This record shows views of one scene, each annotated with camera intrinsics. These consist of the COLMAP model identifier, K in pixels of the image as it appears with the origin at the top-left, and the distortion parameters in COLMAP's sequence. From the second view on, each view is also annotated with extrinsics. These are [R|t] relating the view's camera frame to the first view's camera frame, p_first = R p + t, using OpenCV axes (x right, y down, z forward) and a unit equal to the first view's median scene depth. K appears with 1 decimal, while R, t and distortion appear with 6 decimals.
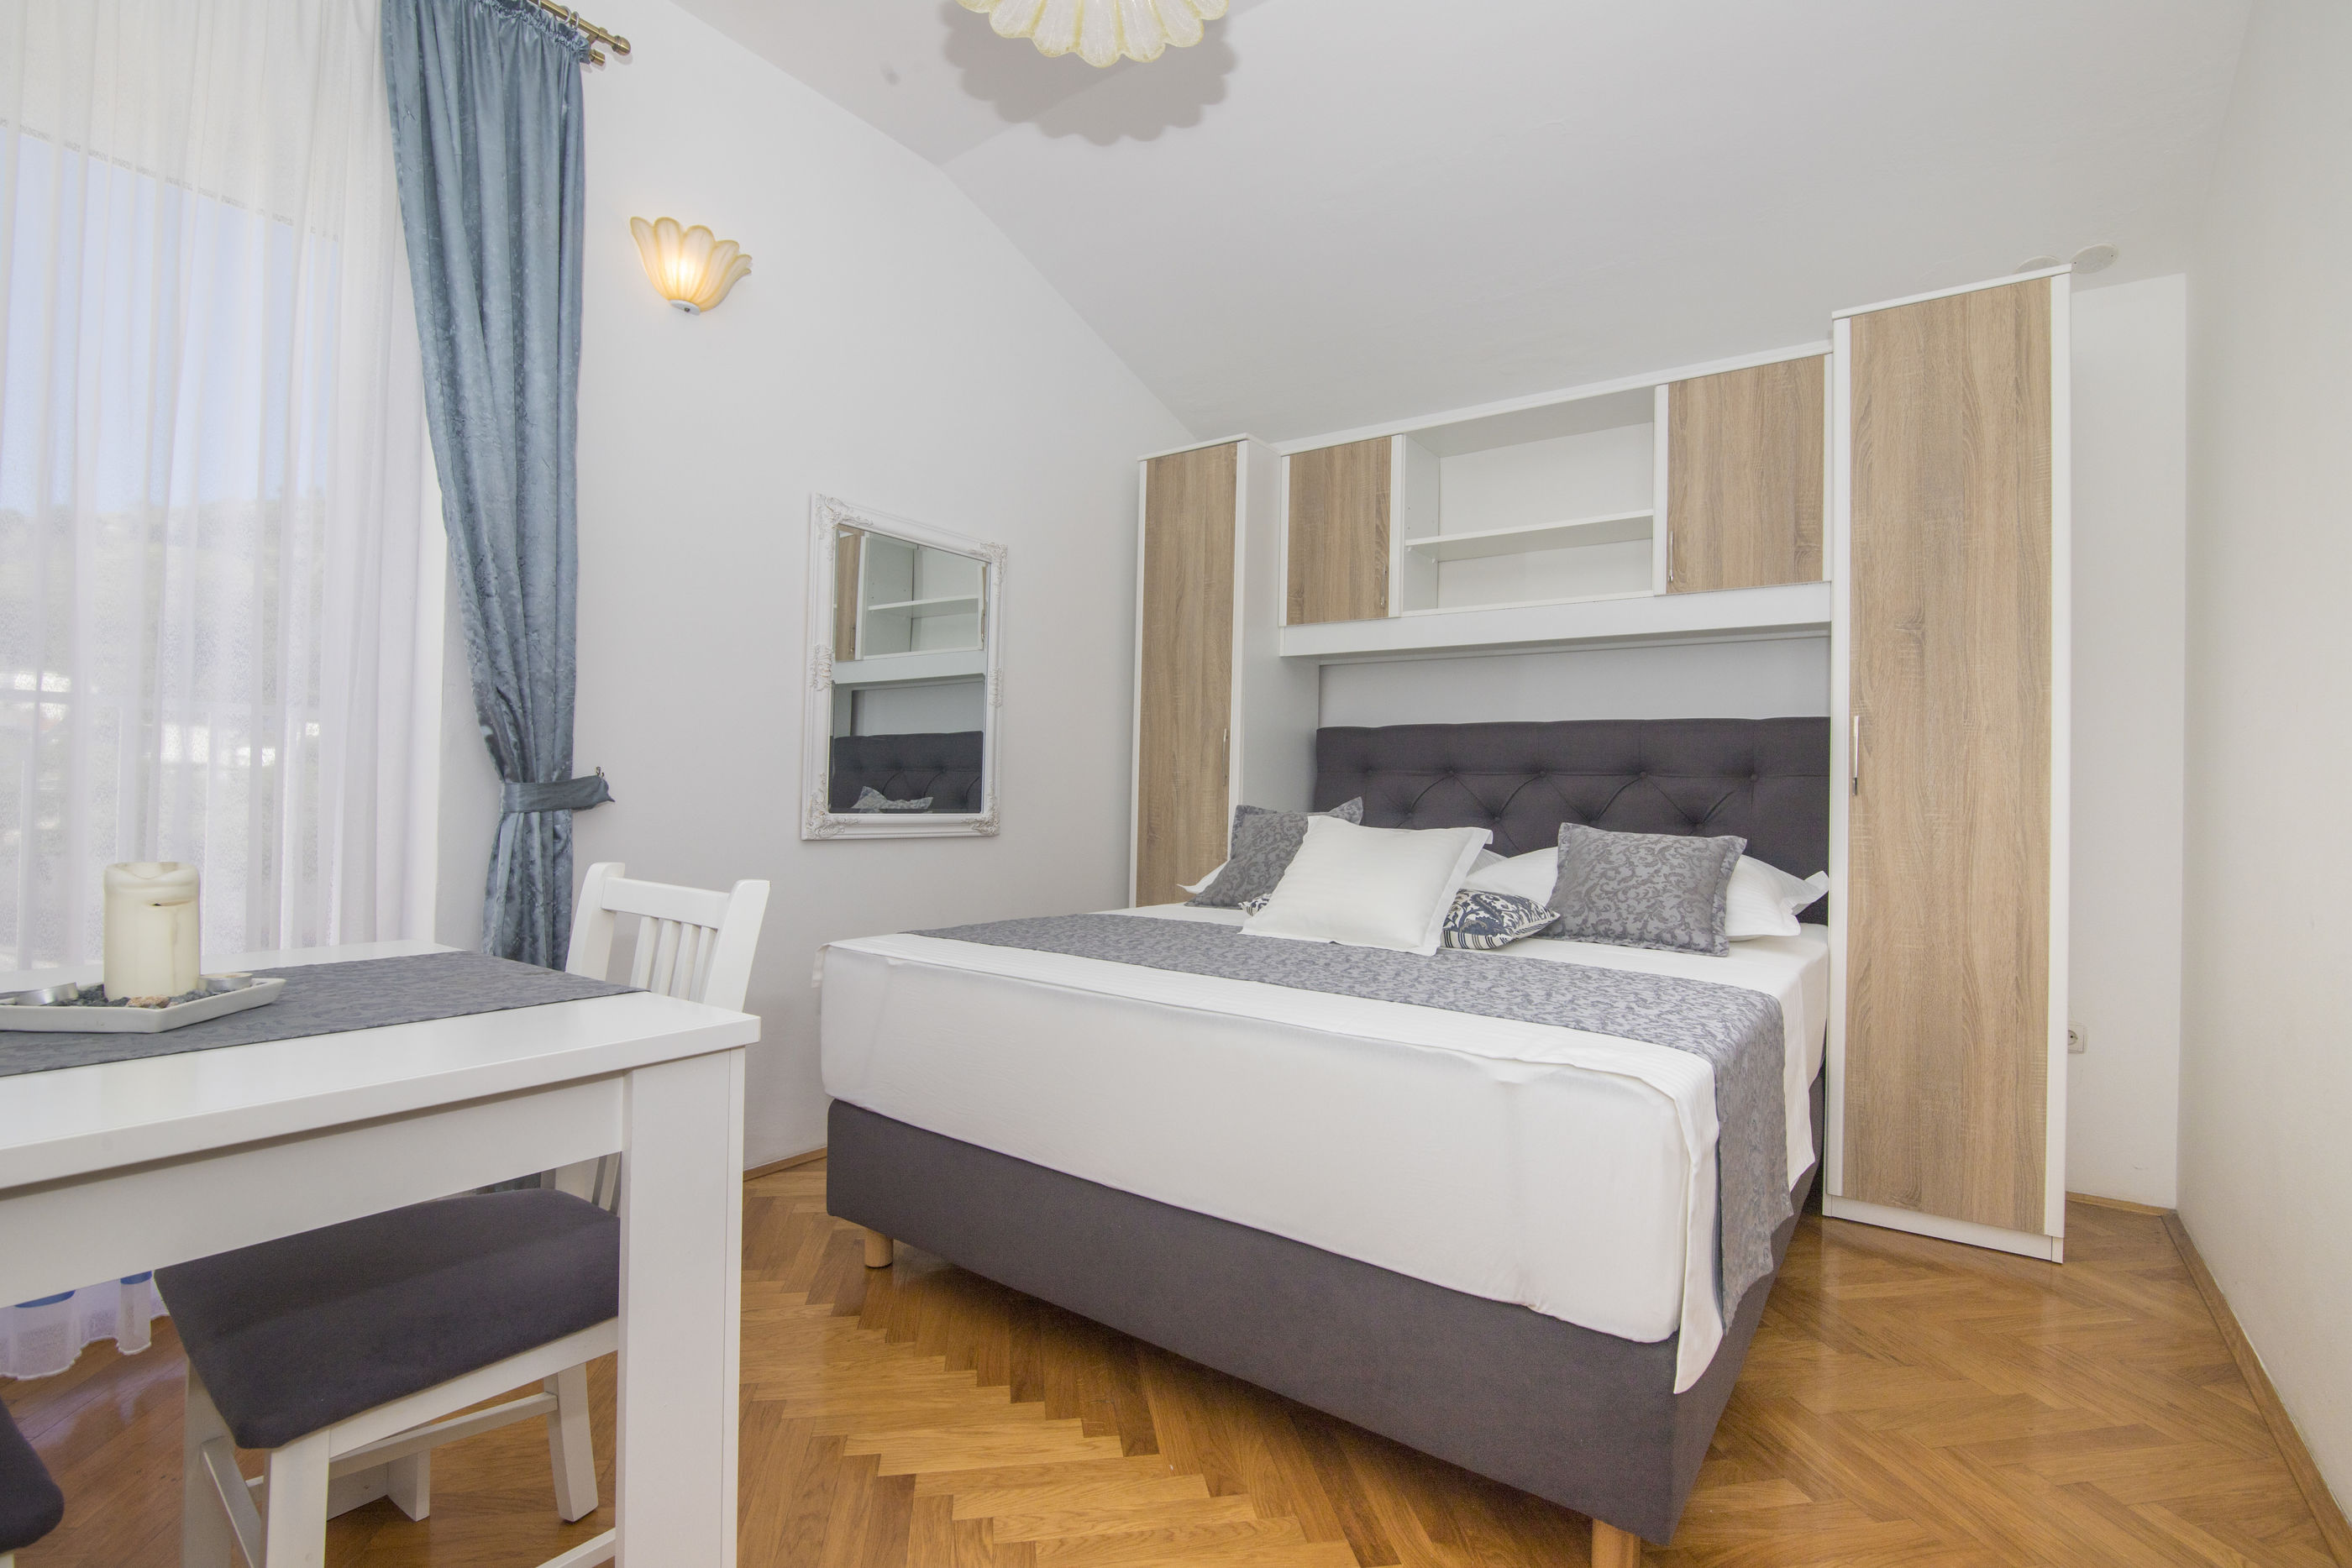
lens RADIAL K [[1077.0, 0, 1180.2], [0, 1077.0, 787.9], [0, 0, 1]] dist [-0.023107, 0.002715]
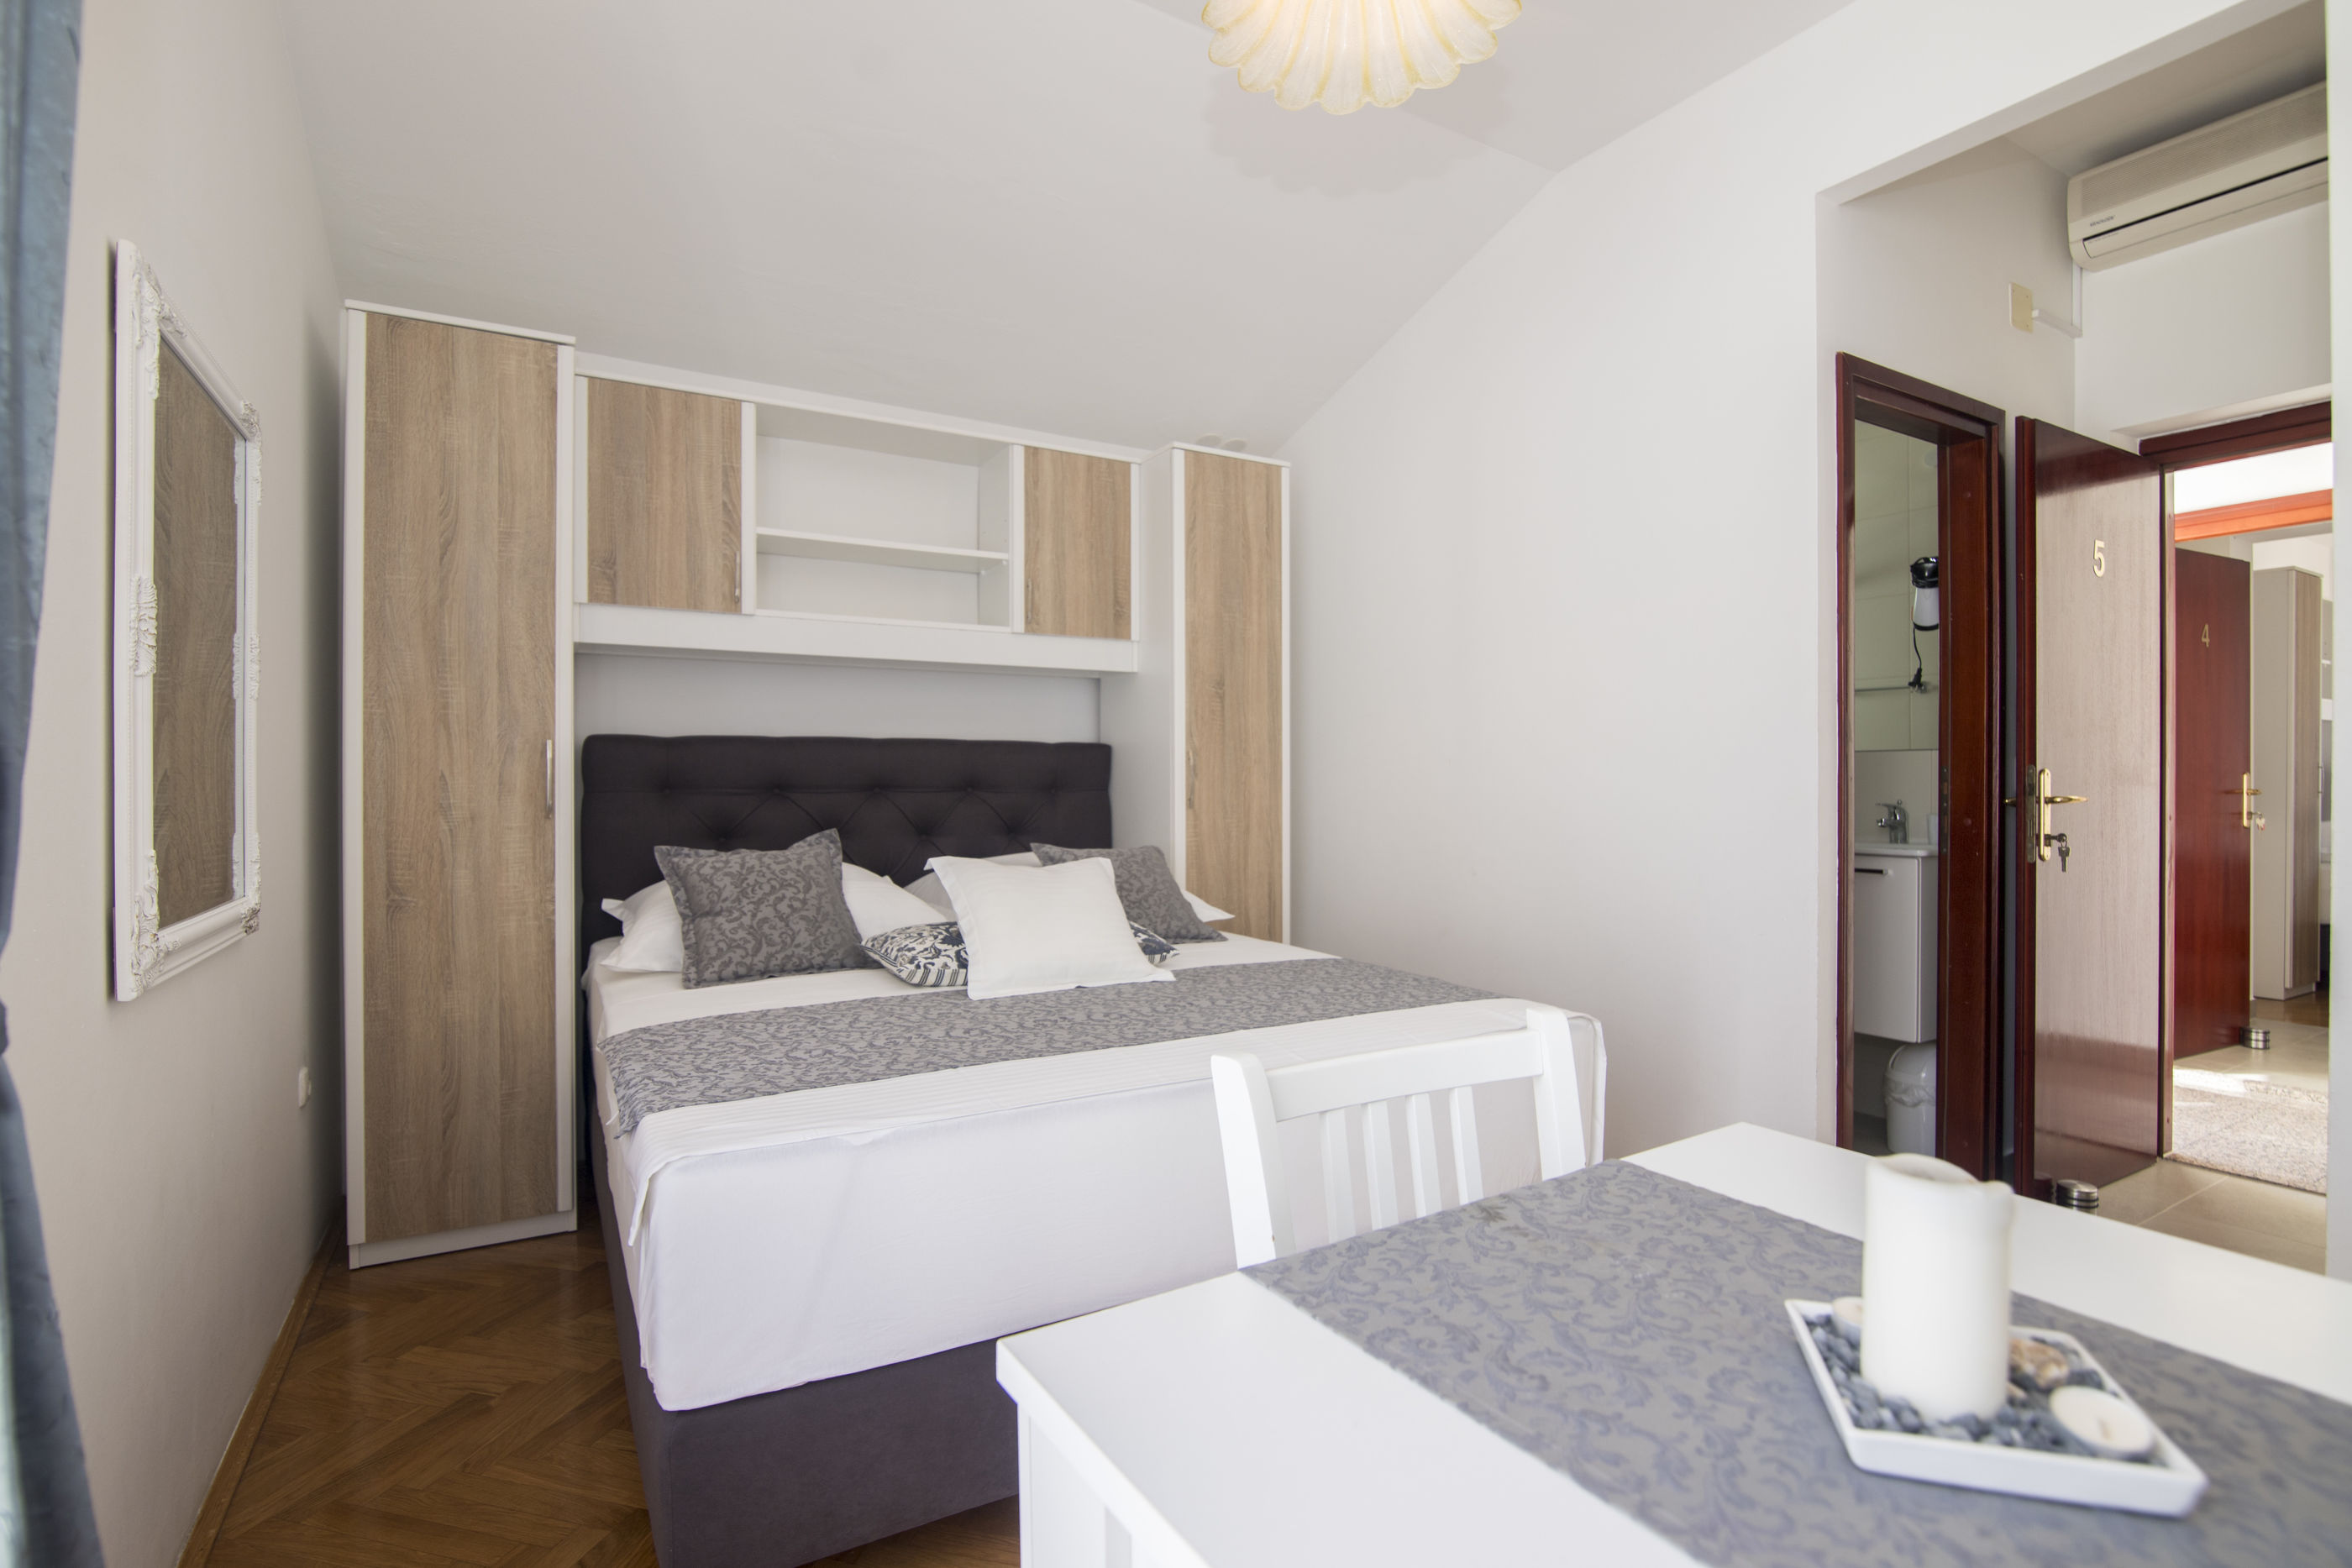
lens RADIAL K [[1101.5, 0, 1183.9], [0, 1101.5, 783.1], [0, 0, 1]] dist [-0.021414, 0.000212]
pose [[0.403882, -0.025625, 0.914452, -0.657264], [0.003817, 0.999646, 0.026326, -0.062523], [-0.914803, -0.007142, 0.403837, 0.449682]]
